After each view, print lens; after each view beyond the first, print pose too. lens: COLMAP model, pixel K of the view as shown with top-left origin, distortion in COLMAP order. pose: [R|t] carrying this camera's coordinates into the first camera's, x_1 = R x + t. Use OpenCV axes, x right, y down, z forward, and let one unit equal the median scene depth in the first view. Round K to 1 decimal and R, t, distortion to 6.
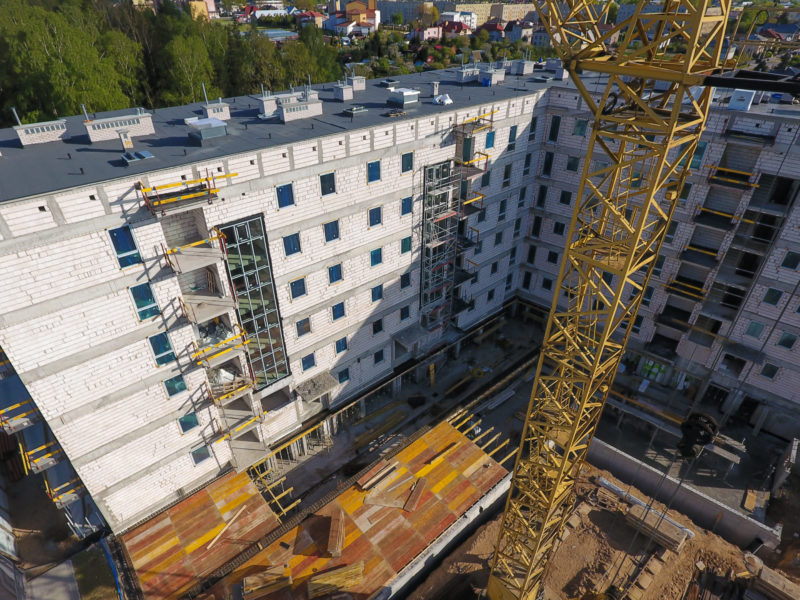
lens RADIAL K [[466.9, 0, 396.0], [0, 466.9, 299.5], [0, 0, 1]] dist [-0.001161, -0.000835]
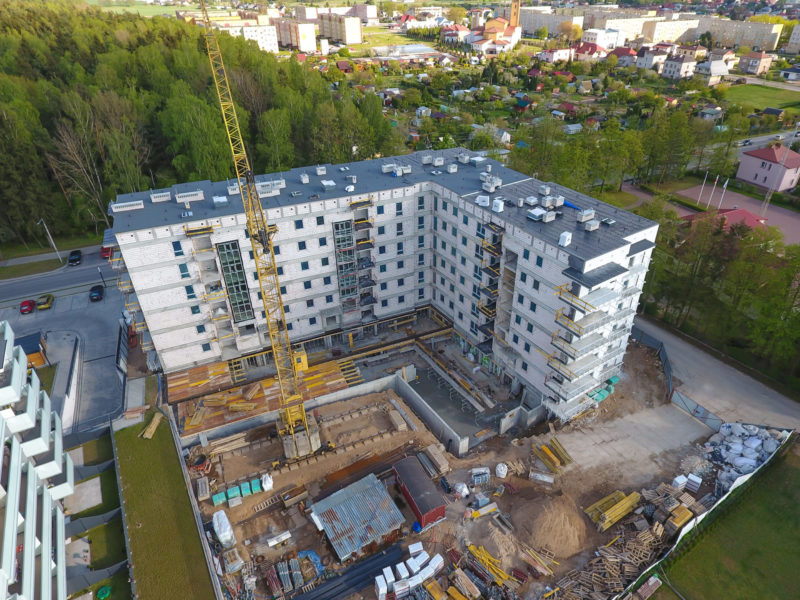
lens RADIAL K [[506.8, 0, 416.3], [0, 506.8, 297.5], [0, 0, 1]] dist [-0.001184, -0.001188]
pose [[0.959893, 0.147277, -0.238567, 0.981627], [-0.152384, 0.988317, -0.003004, -0.026606], [0.235338, 0.039237, 0.971121, -0.985155]]
